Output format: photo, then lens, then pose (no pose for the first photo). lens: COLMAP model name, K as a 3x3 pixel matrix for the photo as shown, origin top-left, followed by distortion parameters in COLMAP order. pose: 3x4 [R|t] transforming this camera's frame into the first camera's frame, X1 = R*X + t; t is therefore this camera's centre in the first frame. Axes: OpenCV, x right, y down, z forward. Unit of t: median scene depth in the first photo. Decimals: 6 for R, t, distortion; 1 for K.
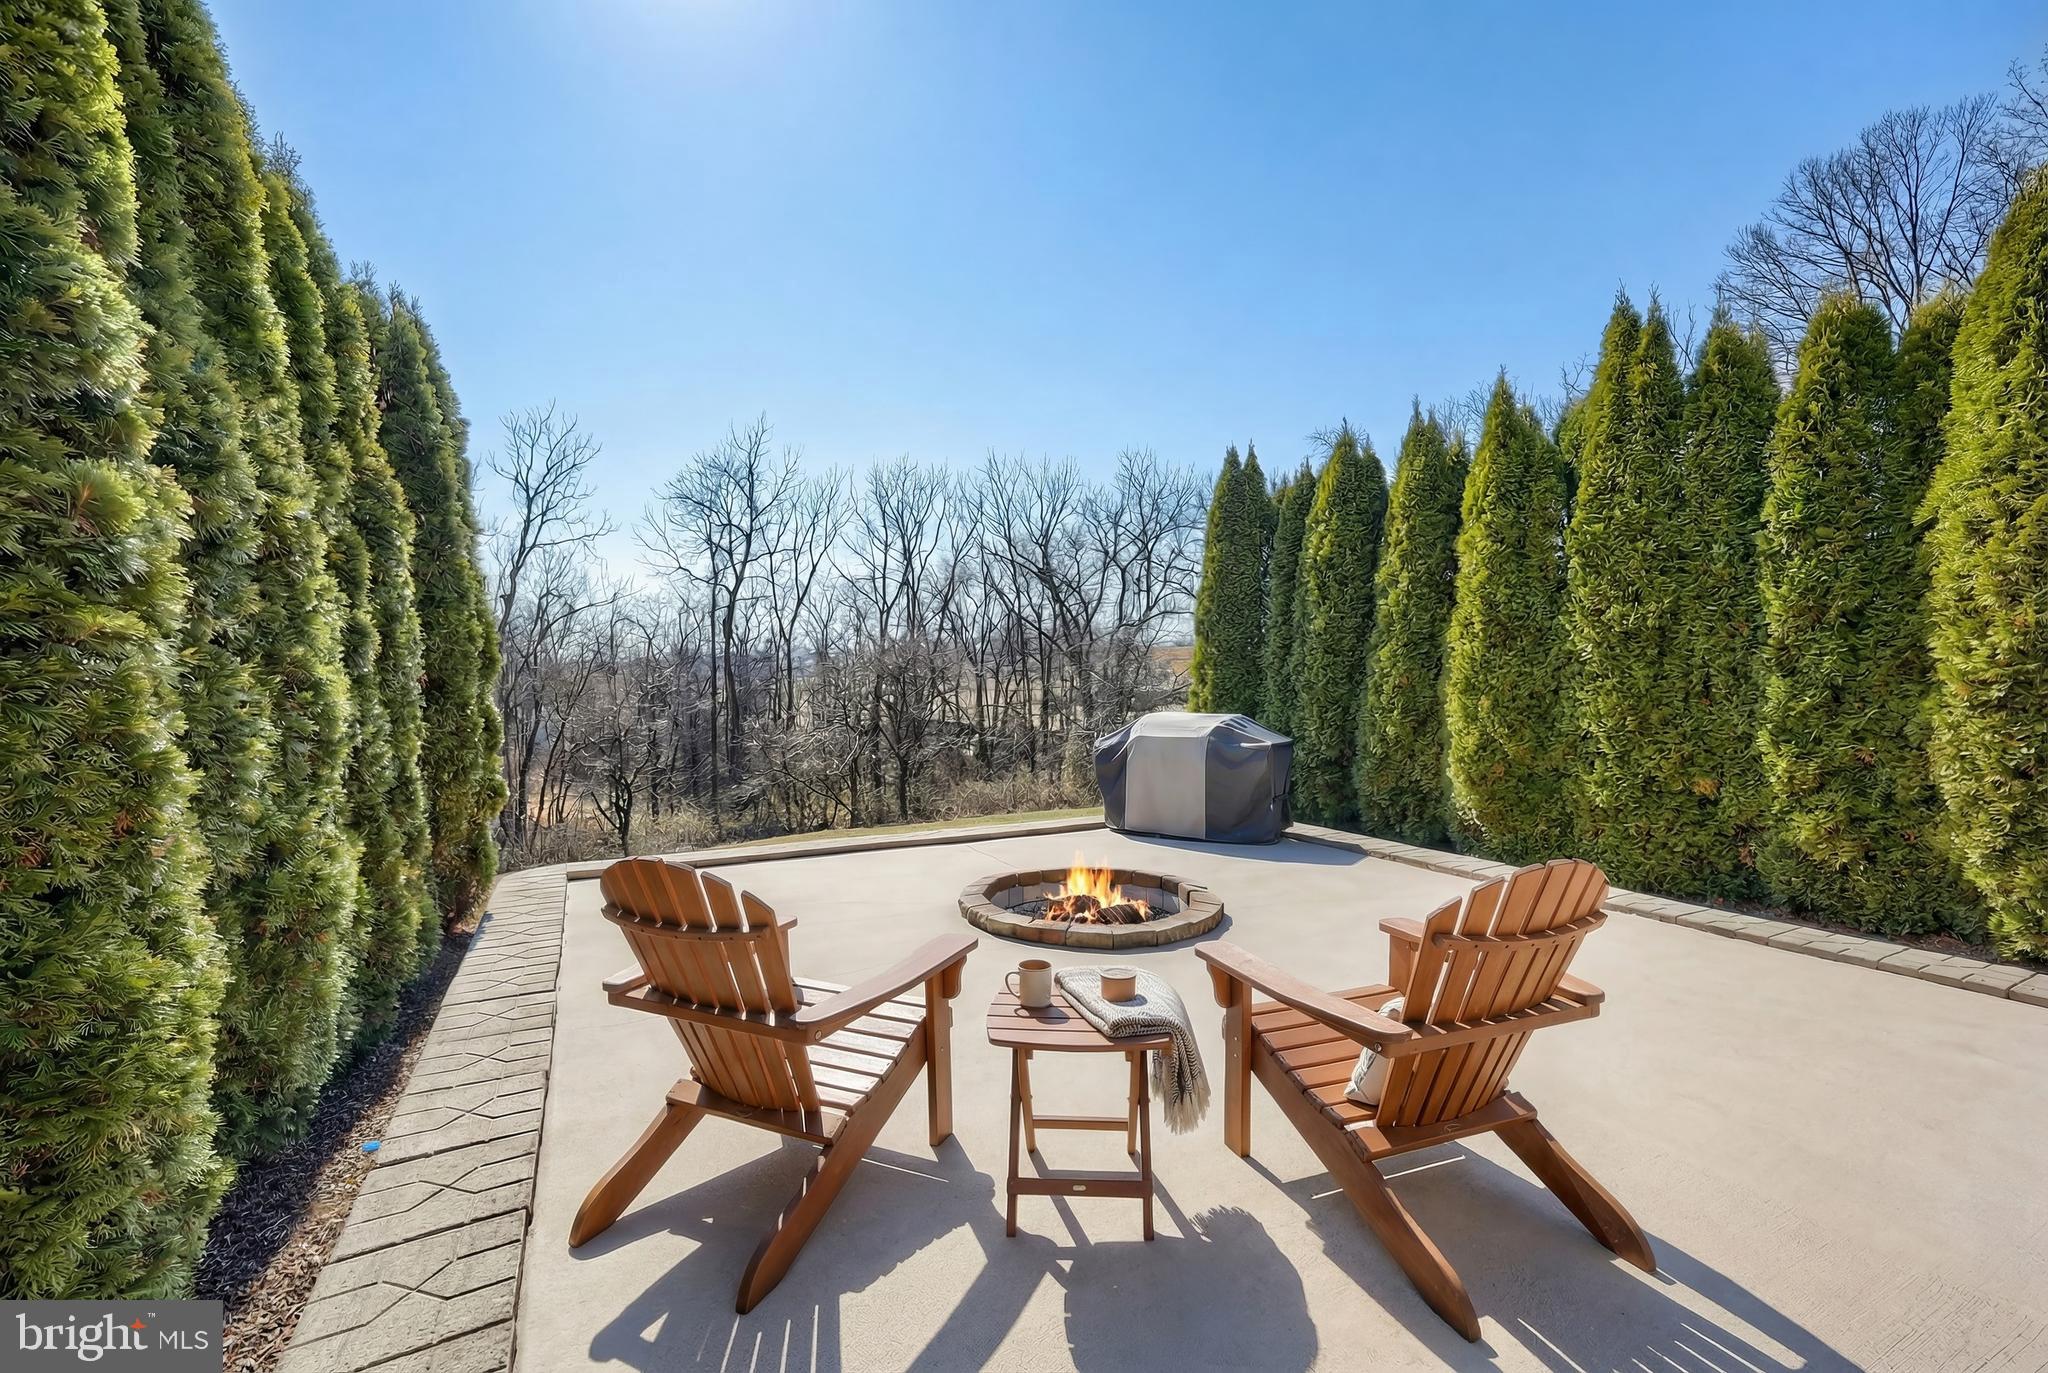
lens RADIAL K [[837.4, 0, 1025.4], [0, 837.4, 689.4], [0, 0, 1]] dist [-0.001900, -0.000022]
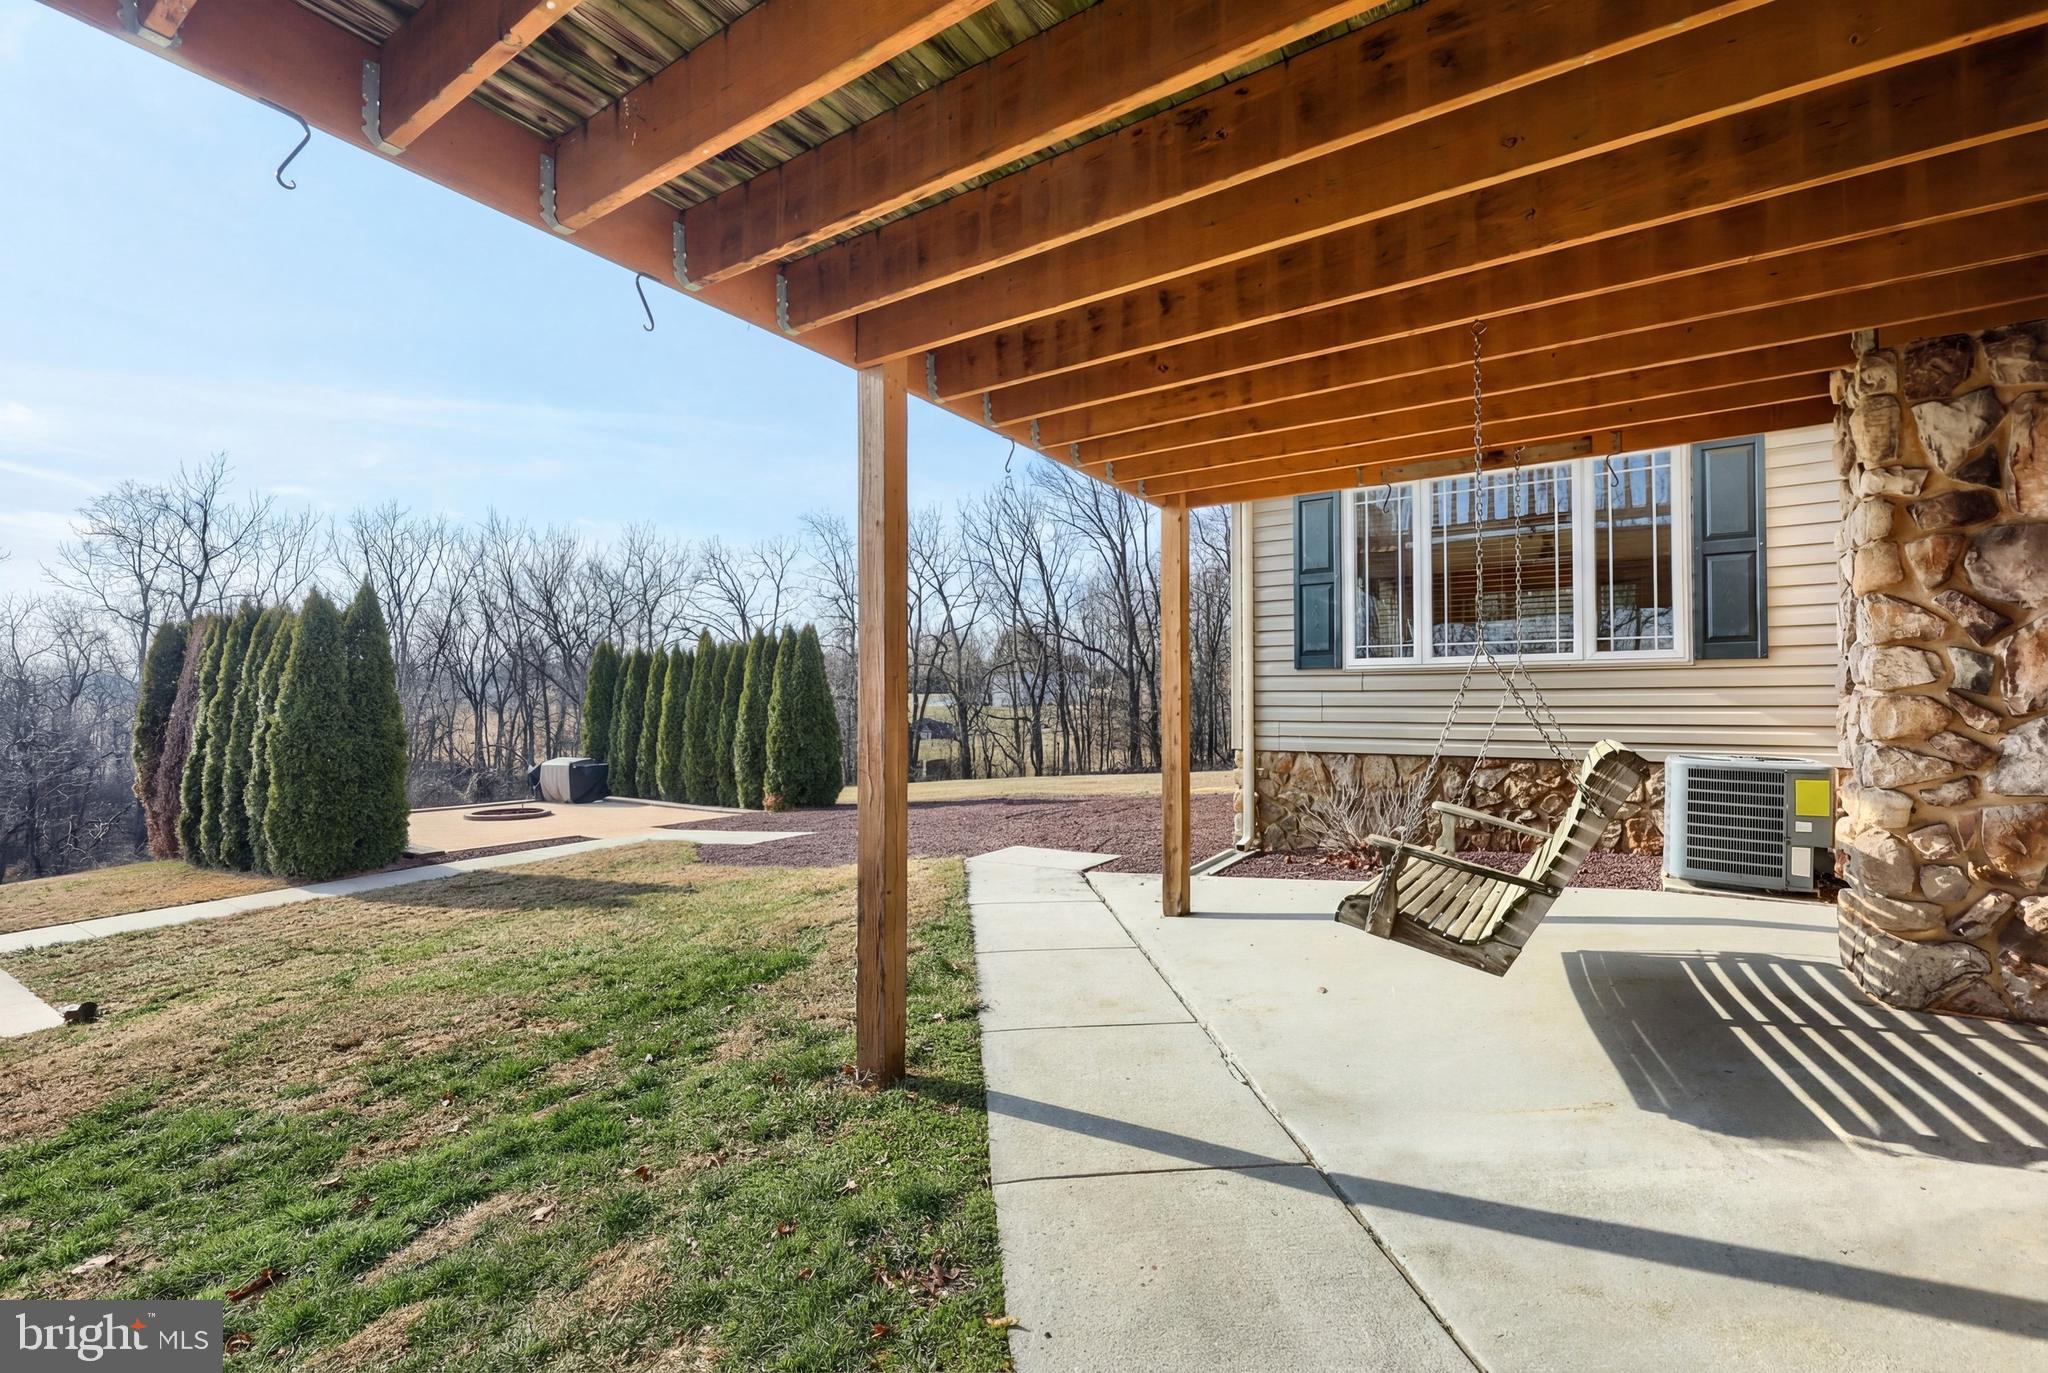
lens RADIAL K [[843.0, 0, 1022.5], [0, 843.0, 698.3], [0, 0, 1]] dist [-0.026751, -0.000144]
pose [[0.866861, -0.004100, 0.498532, 0.015254], [0.018272, 0.999556, -0.023552, -0.006749], [-0.498214, 0.029526, 0.866551, -0.263026]]
